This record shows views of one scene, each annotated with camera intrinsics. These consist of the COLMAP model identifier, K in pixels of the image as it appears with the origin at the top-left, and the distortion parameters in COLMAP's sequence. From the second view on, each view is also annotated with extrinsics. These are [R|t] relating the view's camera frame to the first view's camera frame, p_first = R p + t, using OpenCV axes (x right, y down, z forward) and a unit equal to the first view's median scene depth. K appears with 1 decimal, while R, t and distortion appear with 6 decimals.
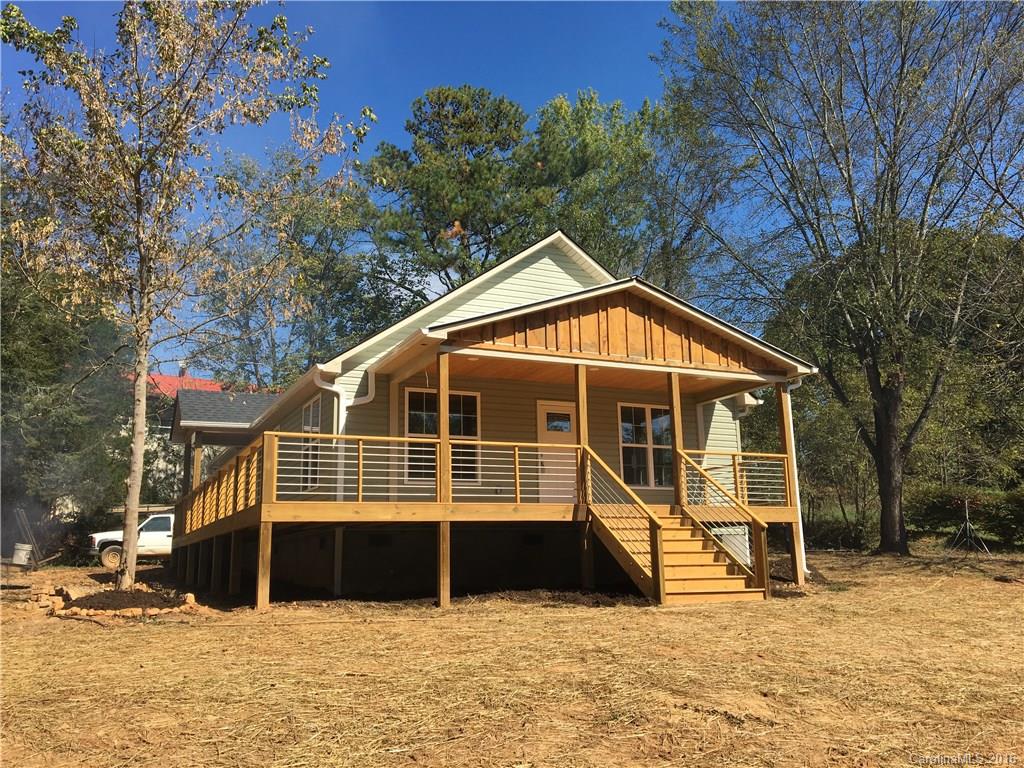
lens RADIAL K [[860.7, 0, 512.5], [0, 860.7, 381.9], [0, 0, 1]] dist [0.050583, -0.068696]
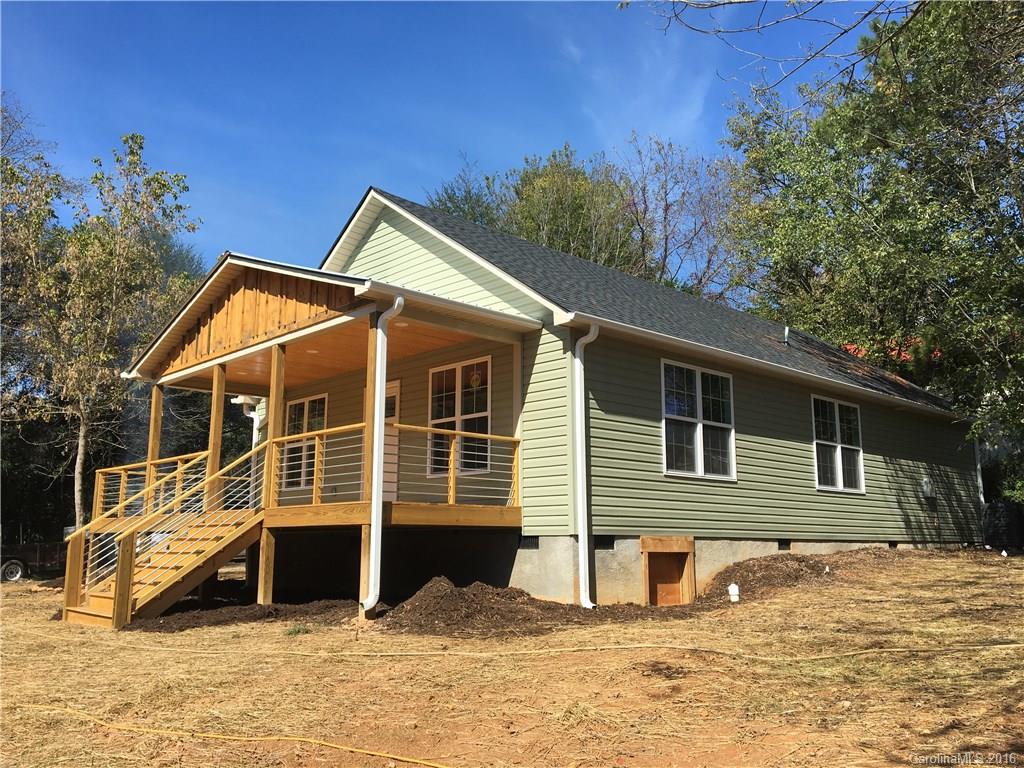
lens RADIAL K [[860.7, 0, 516.6], [0, 860.7, 384.1], [0, 0, 1]] dist [0.050583, -0.068696]
pose [[0.309483, -0.150206, -0.938967, 1.011073], [0.191077, 0.977128, -0.093332, 0.143800], [0.931509, -0.150530, 0.331106, 0.925402]]
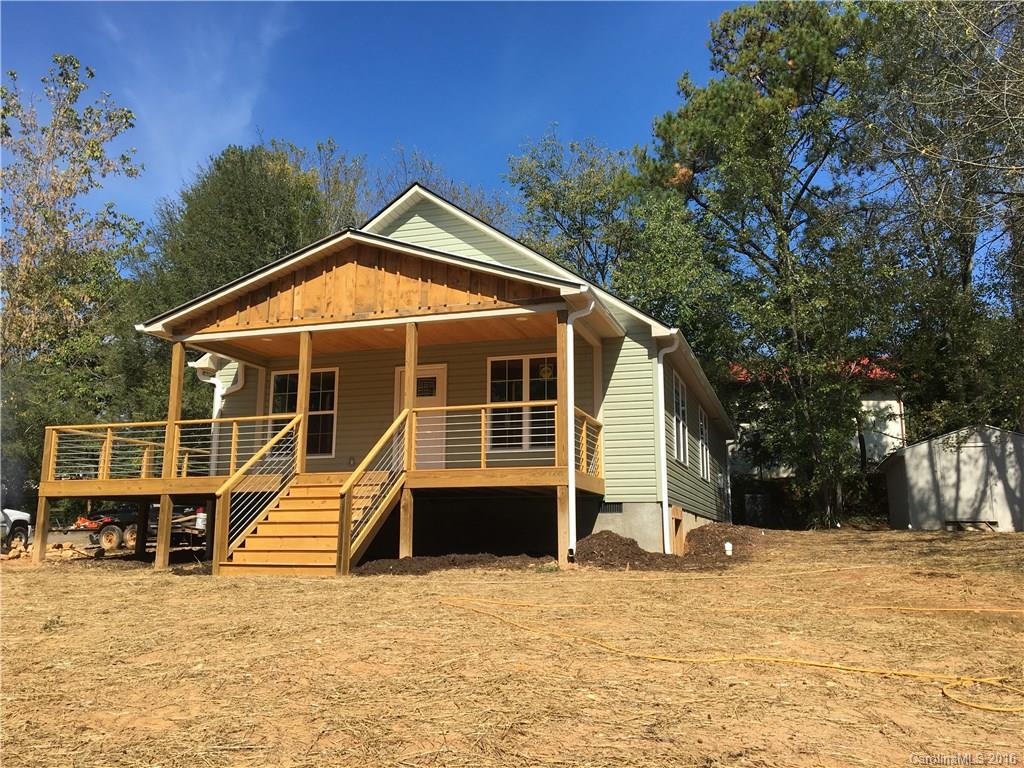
lens RADIAL K [[860.7, 0, 512.7], [0, 860.7, 387.2], [0, 0, 1]] dist [0.050583, -0.068696]
pose [[0.720998, -0.098514, -0.685899, 0.859907], [0.124016, 0.992206, -0.012145, 0.078455], [0.681749, -0.076306, 0.727595, 0.414006]]
